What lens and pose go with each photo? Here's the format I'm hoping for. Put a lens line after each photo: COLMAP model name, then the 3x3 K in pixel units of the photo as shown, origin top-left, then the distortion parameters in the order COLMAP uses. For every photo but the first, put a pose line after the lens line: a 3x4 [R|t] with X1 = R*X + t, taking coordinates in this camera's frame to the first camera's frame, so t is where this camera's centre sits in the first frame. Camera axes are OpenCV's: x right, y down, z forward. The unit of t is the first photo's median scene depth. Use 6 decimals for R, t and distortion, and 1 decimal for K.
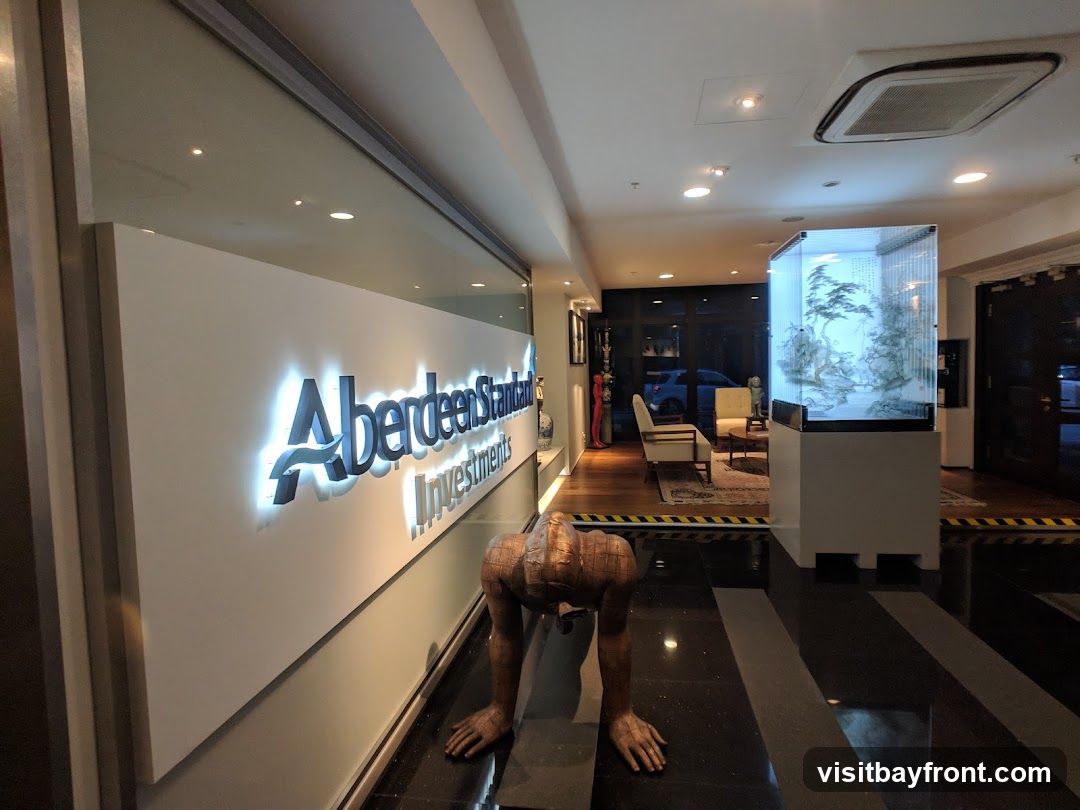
lens RADIAL K [[541.2, 0, 560.0], [0, 541.2, 394.4], [0, 0, 1]] dist [-0.035209, 0.002817]
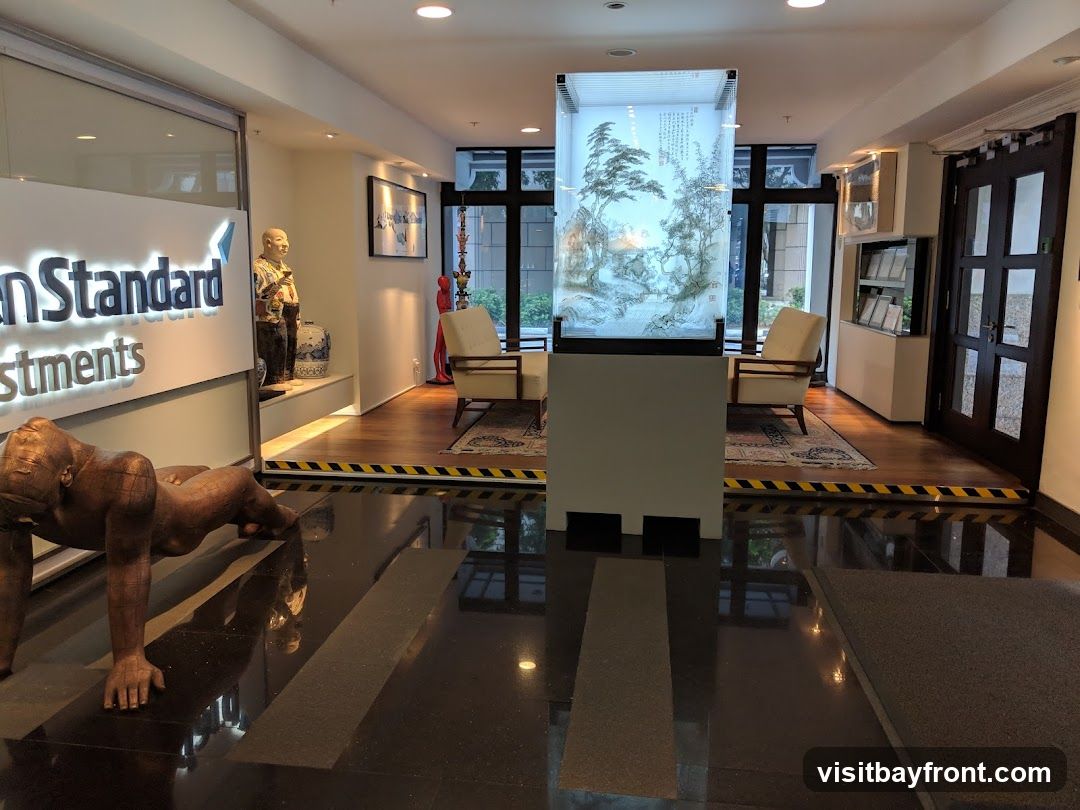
lens RADIAL K [[846.9, 0, 539.4], [0, 846.9, 399.0], [0, 0, 1]] dist [0.022402, -0.057173]
pose [[0.999357, 0.029337, 0.020610, 0.395284], [-0.031248, 0.994546, 0.099504, 0.017640], [-0.017579, -0.100084, 0.994824, -0.172257]]
